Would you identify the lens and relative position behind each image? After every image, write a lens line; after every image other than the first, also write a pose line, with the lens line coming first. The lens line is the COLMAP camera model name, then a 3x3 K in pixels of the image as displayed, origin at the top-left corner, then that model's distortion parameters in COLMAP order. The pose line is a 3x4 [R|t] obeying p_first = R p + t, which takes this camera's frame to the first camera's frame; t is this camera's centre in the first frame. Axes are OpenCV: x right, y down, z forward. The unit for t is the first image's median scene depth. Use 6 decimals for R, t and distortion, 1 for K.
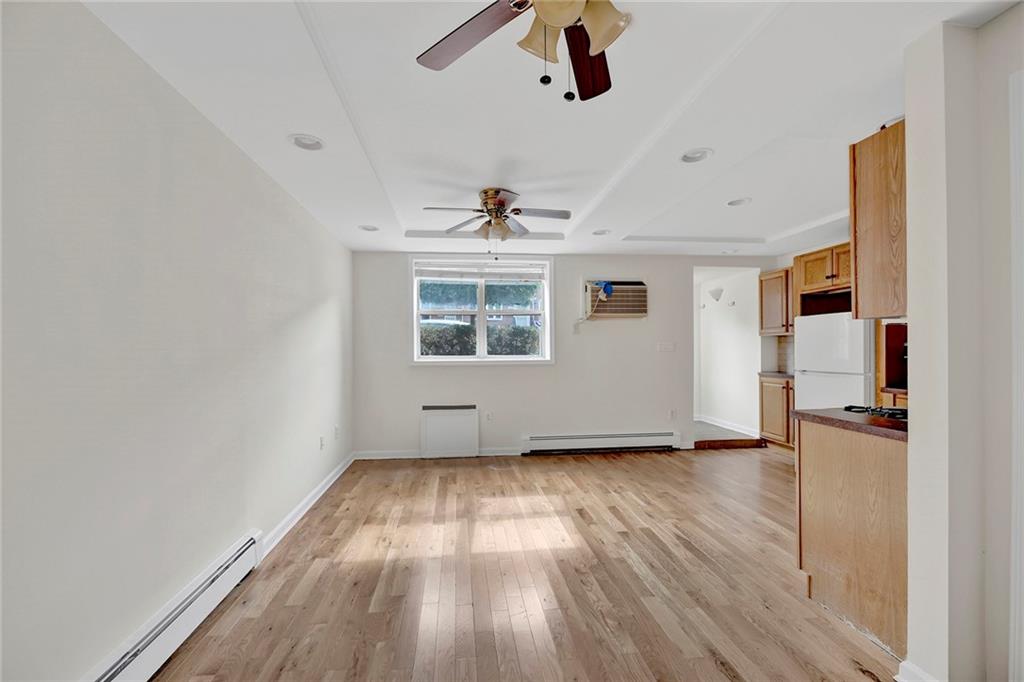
lens RADIAL K [[432.2, 0, 488.3], [0, 432.2, 341.3], [0, 0, 1]] dist [-0.000281, -0.004594]
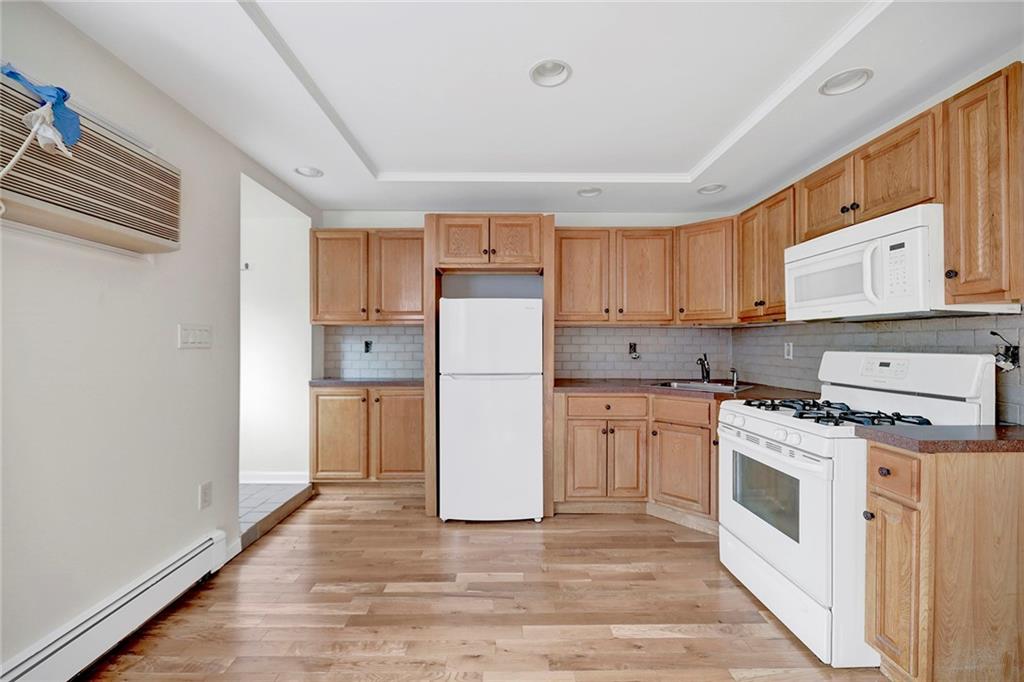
lens RADIAL K [[406.5, 0, 510.2], [0, 406.5, 342.7], [0, 0, 1]] dist [-0.000070, -0.005948]
pose [[0.058460, 0.010712, 0.998232, 0.047234], [-0.016982, 0.999808, -0.009734, 0.017719], [-0.998145, -0.016383, 0.058631, 0.726944]]
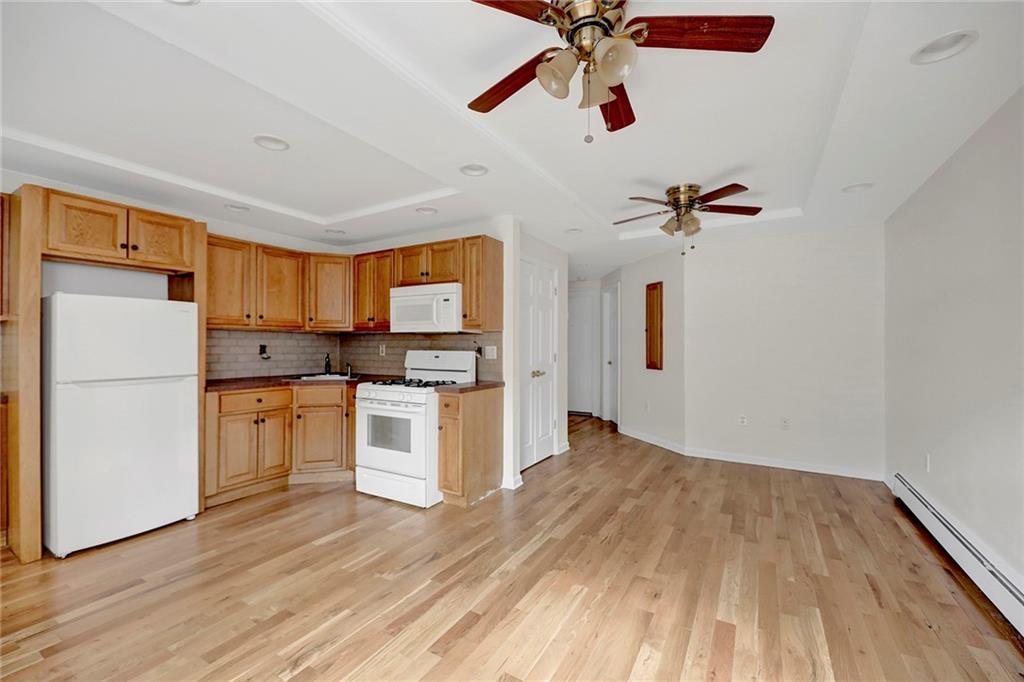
lens RADIAL K [[426.1, 0, 511.2], [0, 426.1, 343.8], [0, 0, 1]] dist [-0.010642, -0.000315]
pose [[-0.824976, 0.004946, 0.565146, -0.107459], [-0.005779, 0.999836, -0.017187, 0.017062], [-0.565138, -0.017445, -0.824812, 0.967150]]
